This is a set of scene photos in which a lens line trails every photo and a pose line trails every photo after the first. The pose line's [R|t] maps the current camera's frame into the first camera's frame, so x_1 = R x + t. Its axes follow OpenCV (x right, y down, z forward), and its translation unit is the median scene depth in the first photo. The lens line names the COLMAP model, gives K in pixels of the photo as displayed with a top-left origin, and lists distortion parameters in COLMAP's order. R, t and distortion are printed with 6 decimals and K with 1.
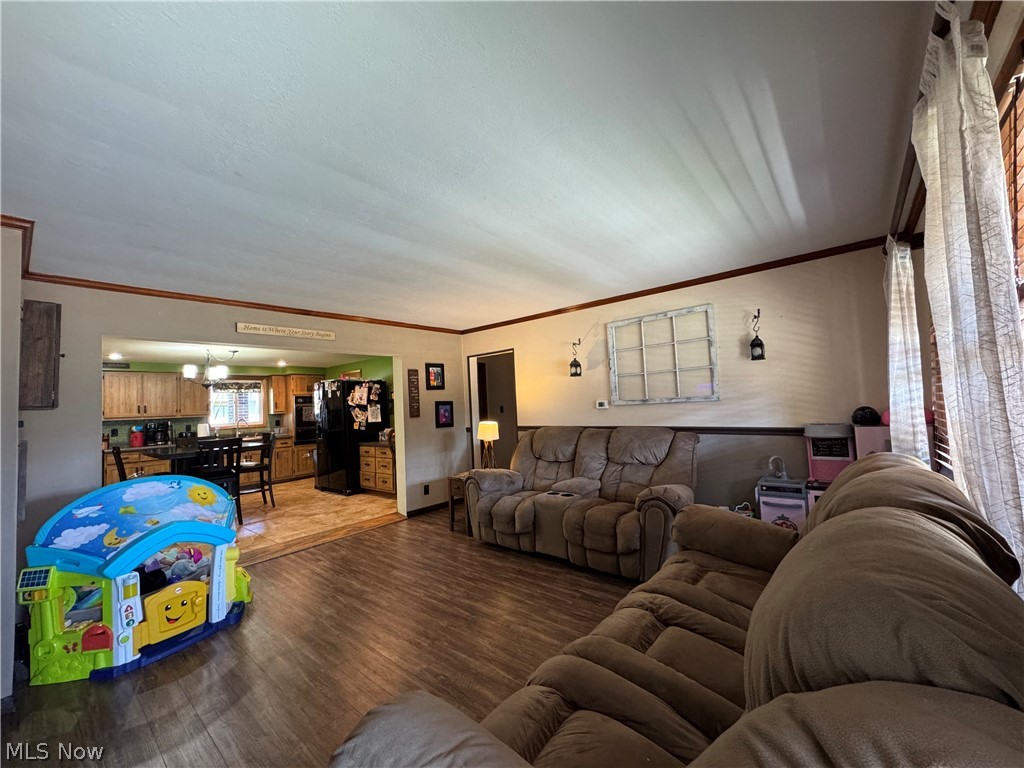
lens RADIAL K [[410.8, 0, 511.4], [0, 410.8, 384.0], [0, 0, 1]] dist [-0.005404, 0.001091]
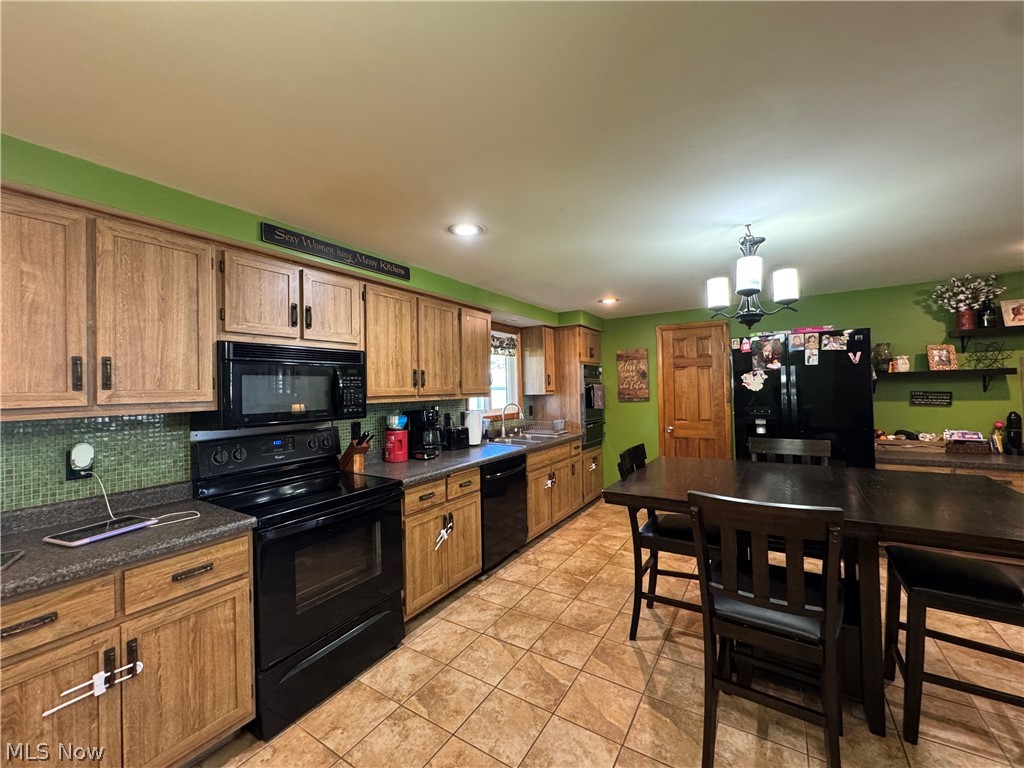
lens RADIAL K [[410.8, 0, 509.5], [0, 410.8, 384.2], [0, 0, 1]] dist [-0.005404, 0.001091]
pose [[0.991612, 0.026333, 0.126537, -0.865653], [-0.030924, 0.998928, 0.034456, 0.050053], [-0.125494, -0.038080, 0.991363, 0.552638]]
